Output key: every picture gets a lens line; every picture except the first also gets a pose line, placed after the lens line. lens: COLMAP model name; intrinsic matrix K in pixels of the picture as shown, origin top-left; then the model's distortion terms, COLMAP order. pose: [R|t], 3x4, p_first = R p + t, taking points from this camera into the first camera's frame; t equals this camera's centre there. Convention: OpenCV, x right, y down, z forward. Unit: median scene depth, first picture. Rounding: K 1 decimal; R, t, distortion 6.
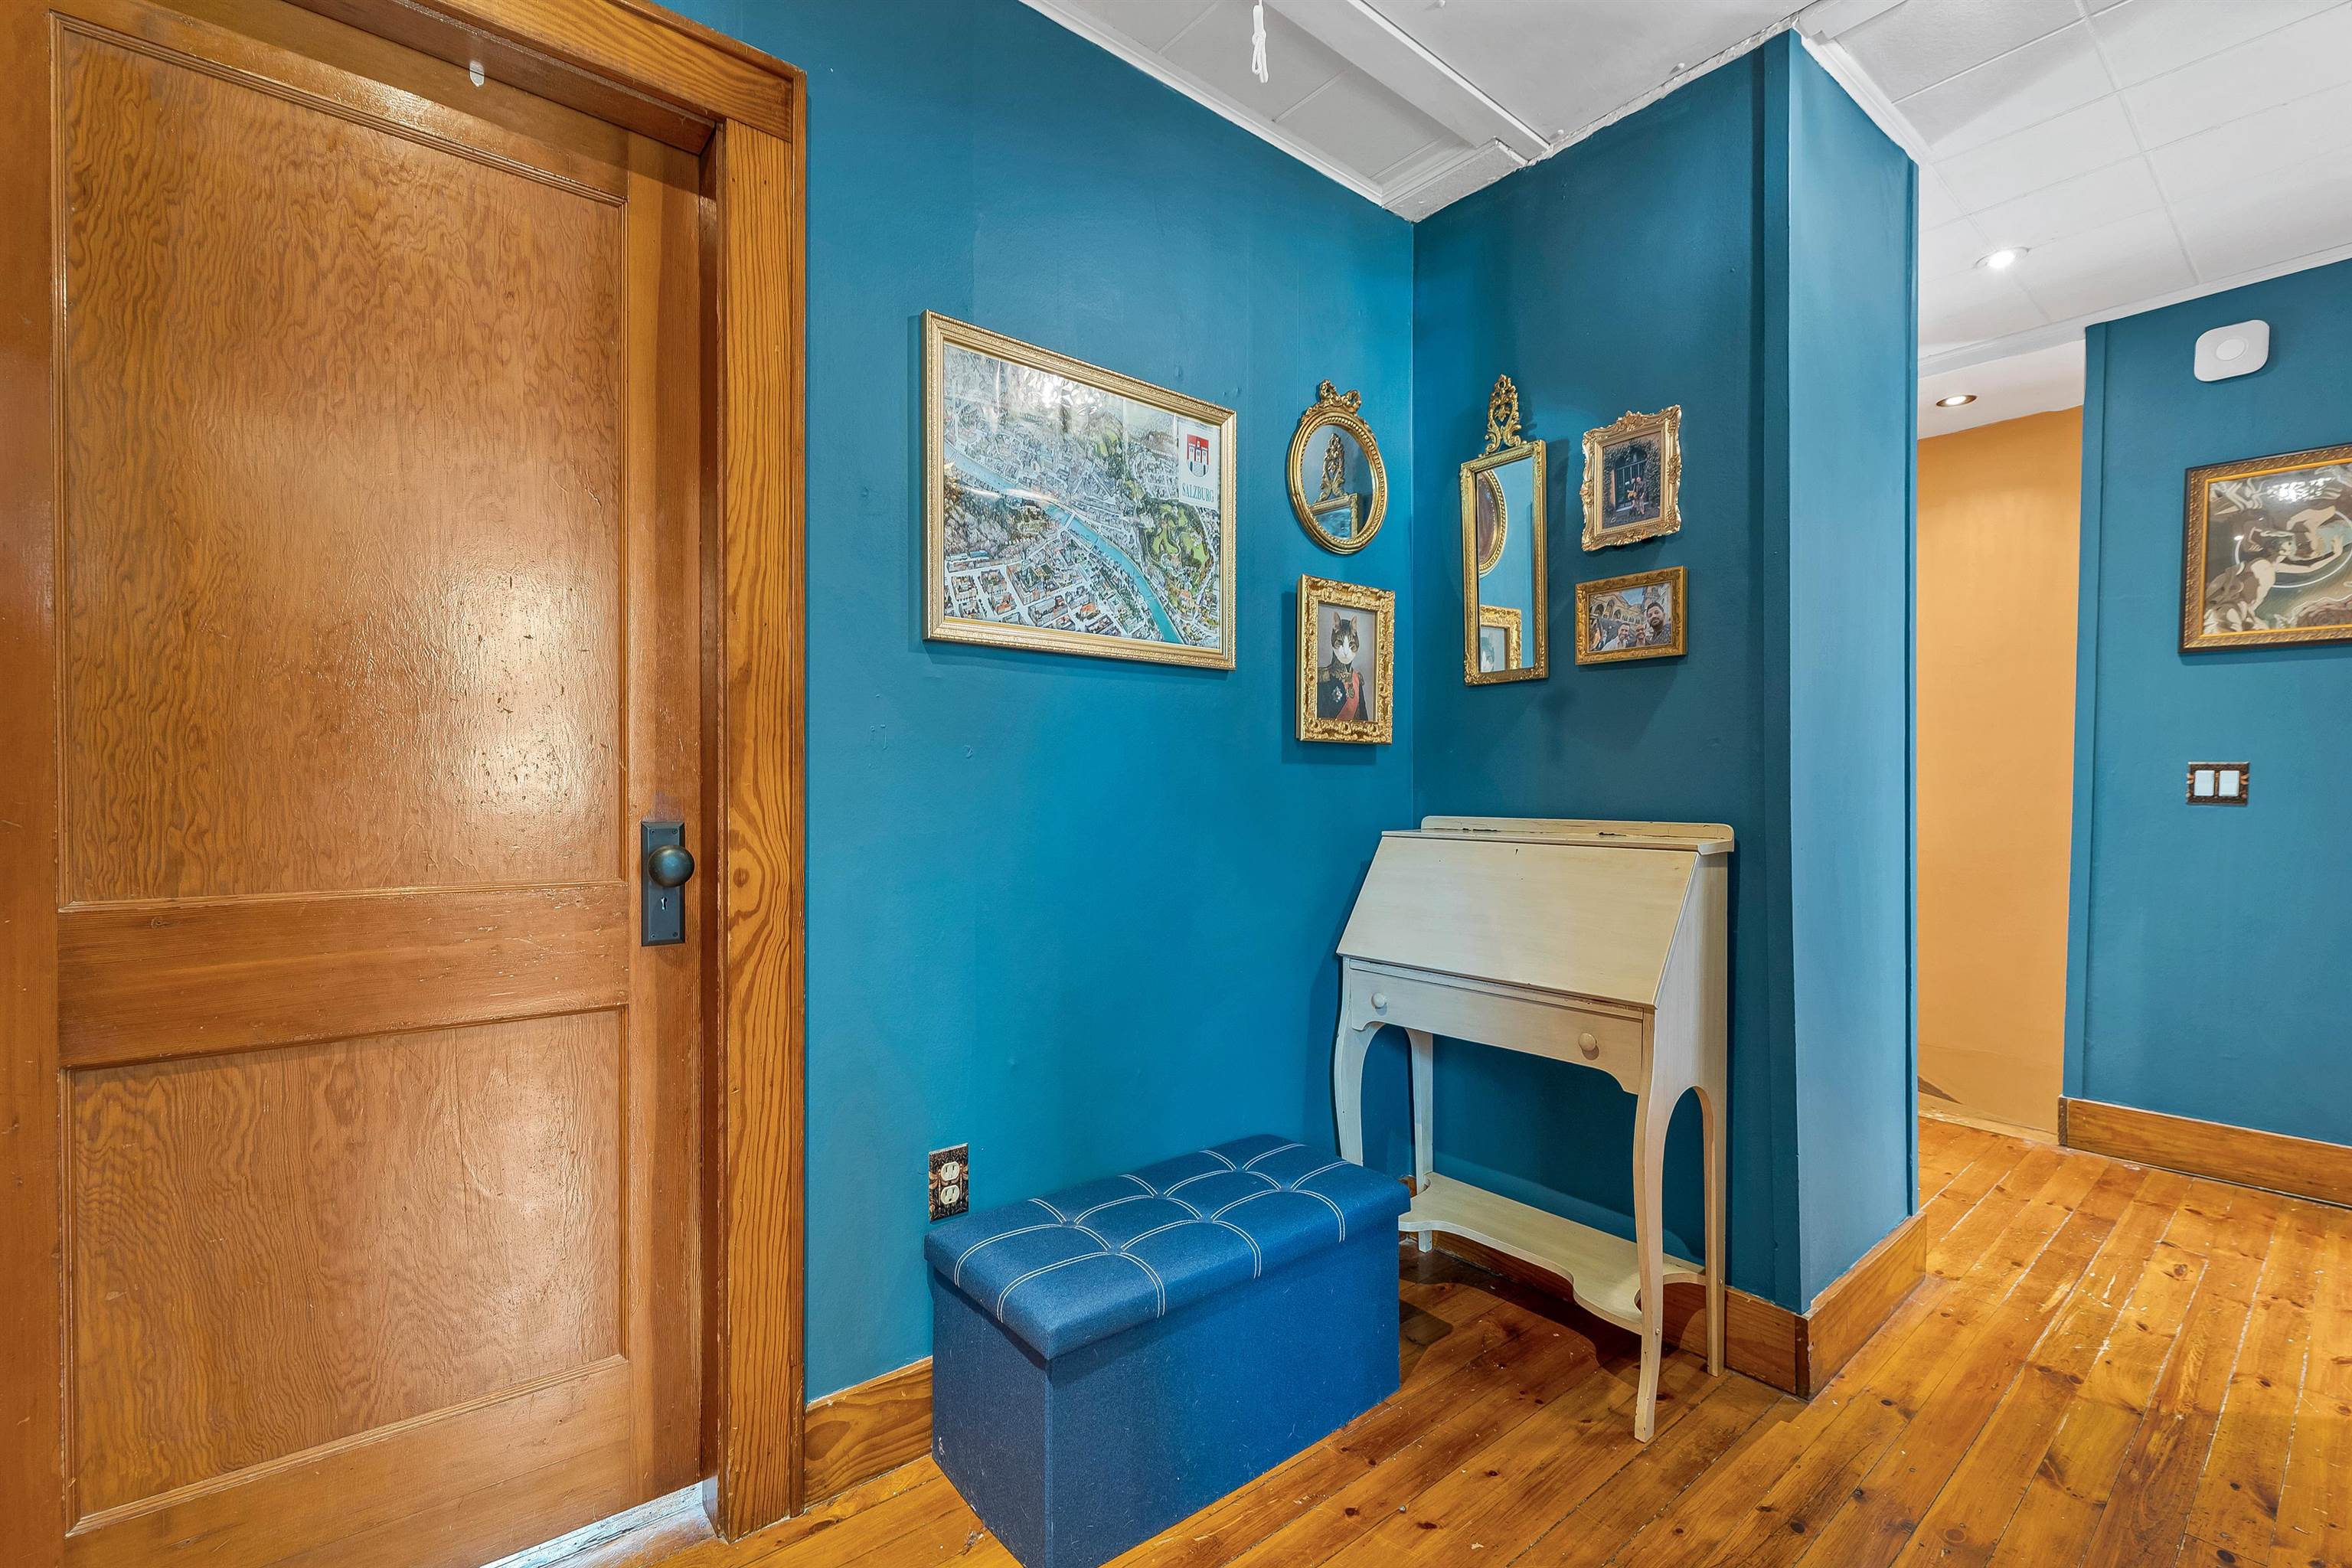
lens RADIAL K [[1040.2, 0, 1176.0], [0, 1040.2, 784.0], [0, 0, 1]] dist [-0.001801, -0.000101]
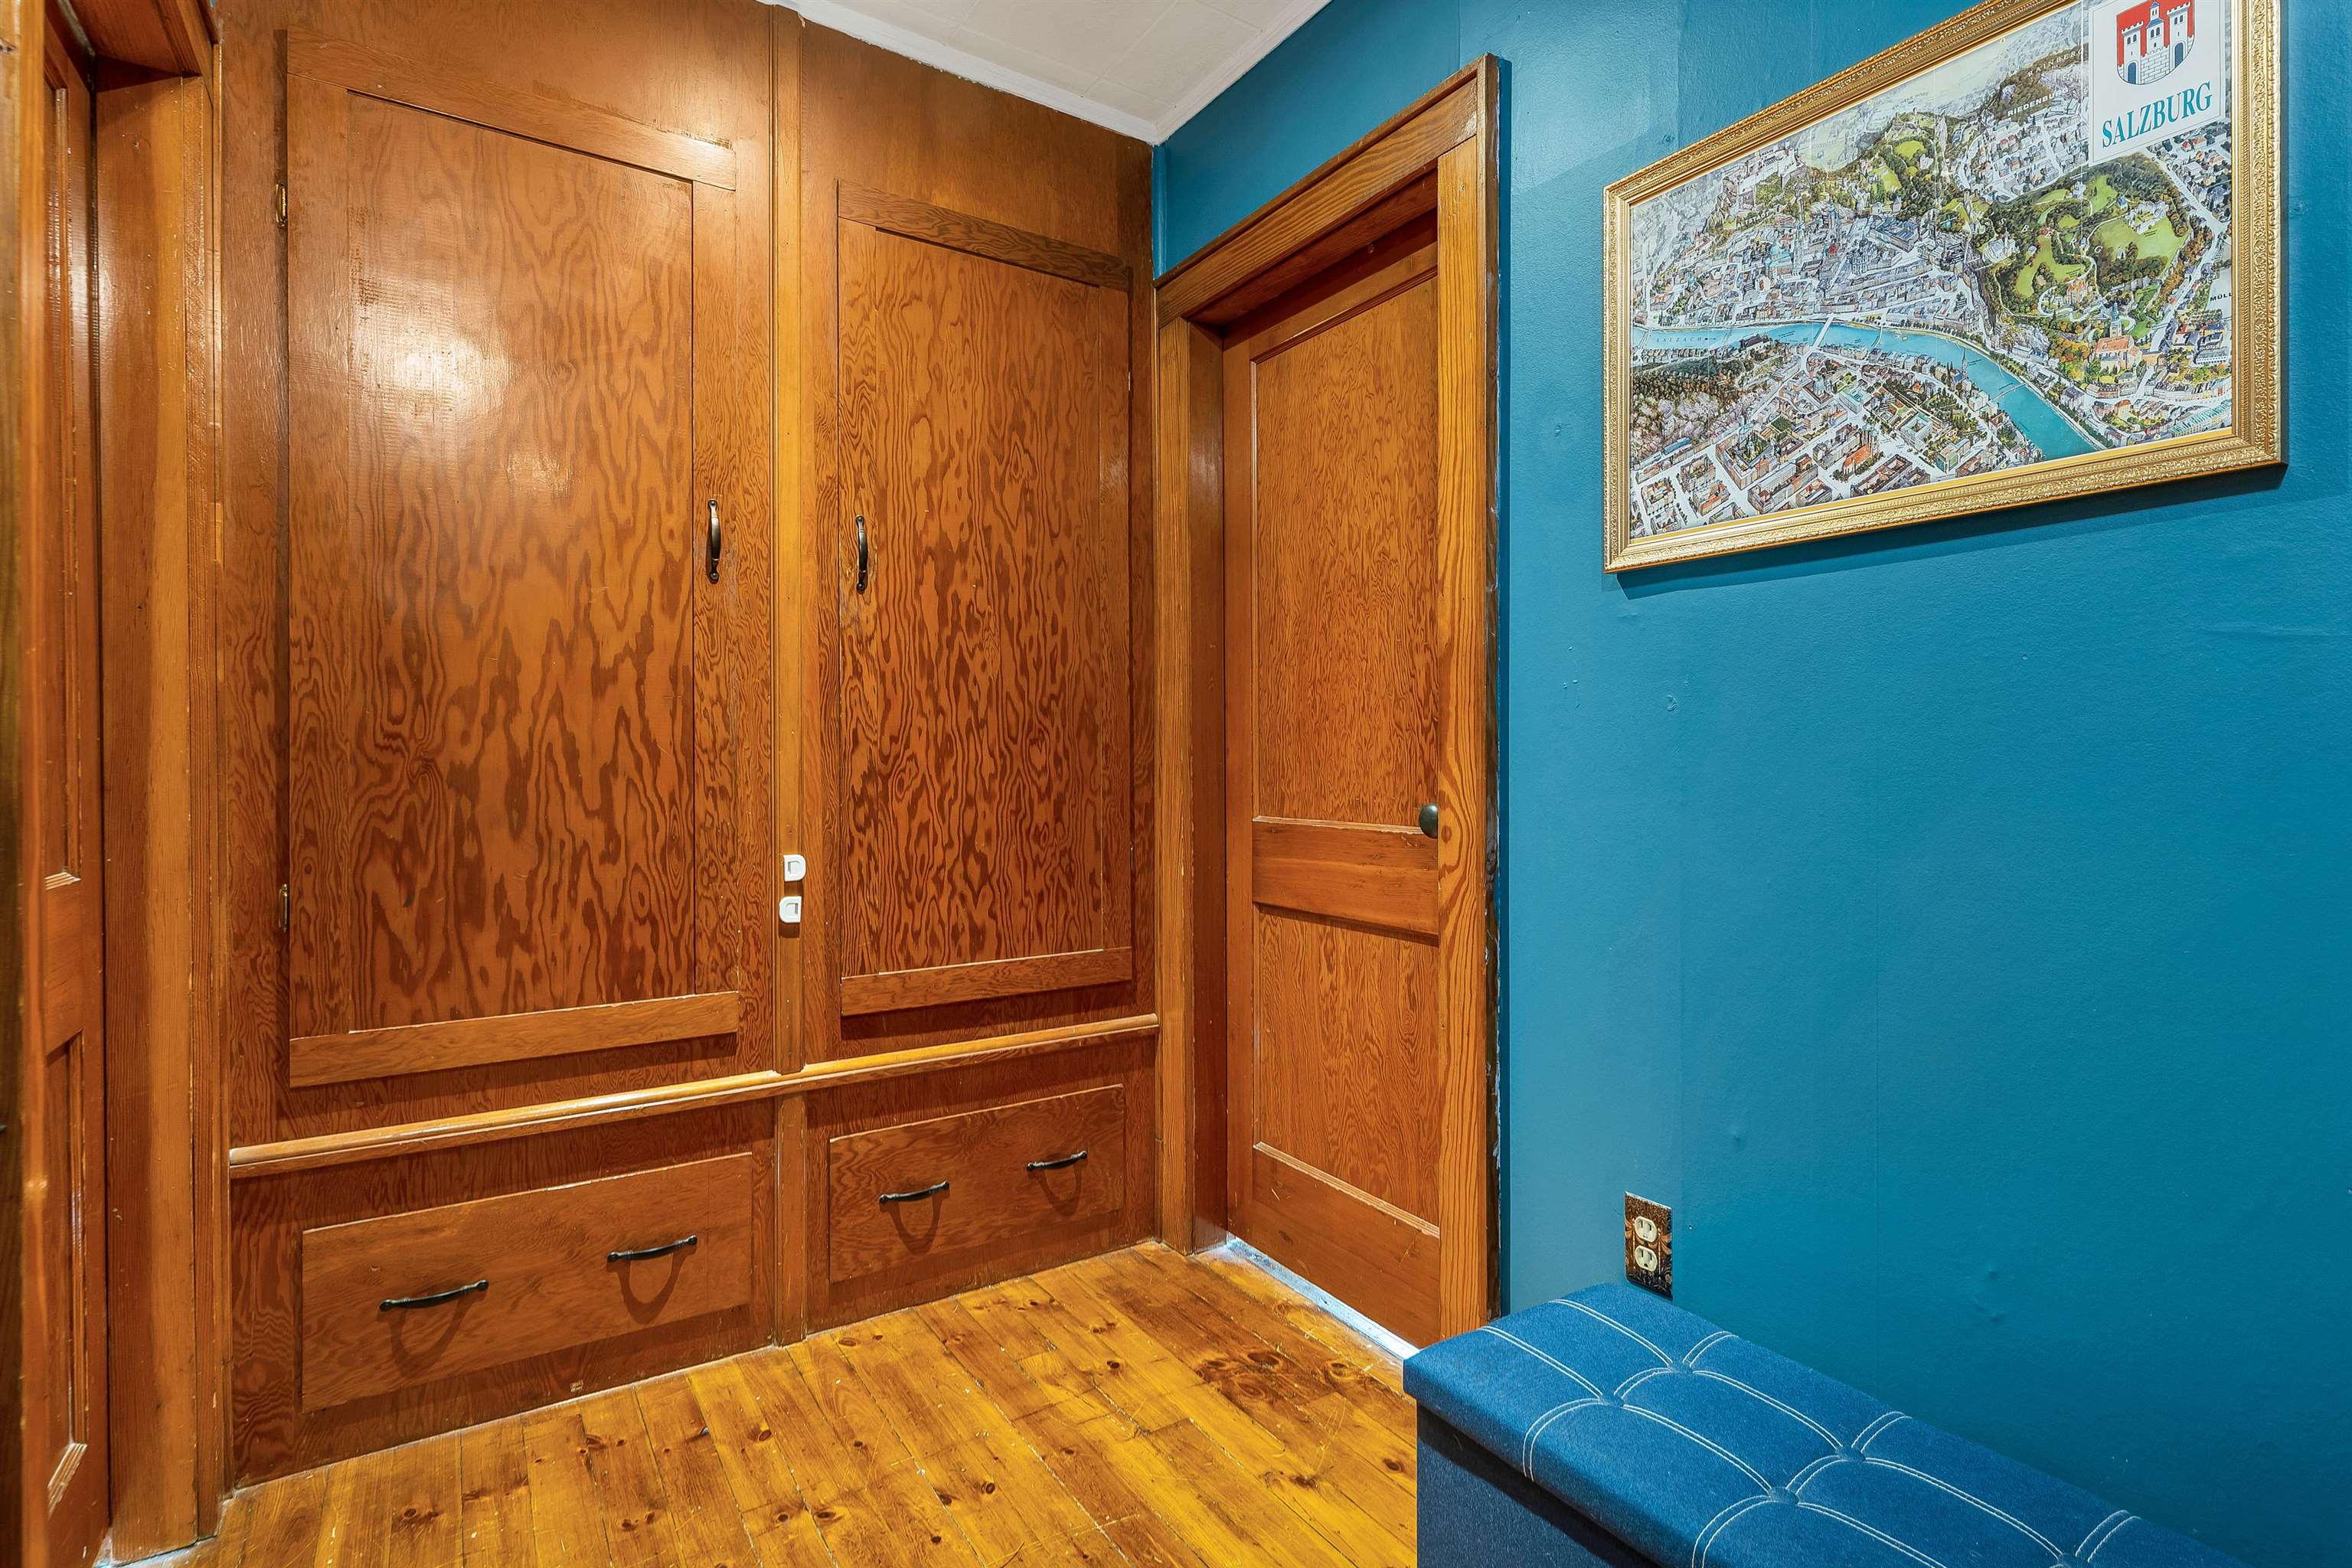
lens RADIAL K [[1127.8, 0, 1175.8], [0, 1127.8, 747.1], [0, 0, 1]] dist [0.001530, -0.000496]
pose [[-0.119612, -0.020210, -0.992615, 0.634903], [0.001597, 0.999788, -0.020549, 0.017655], [0.992819, -0.004043, -0.119555, 0.682291]]
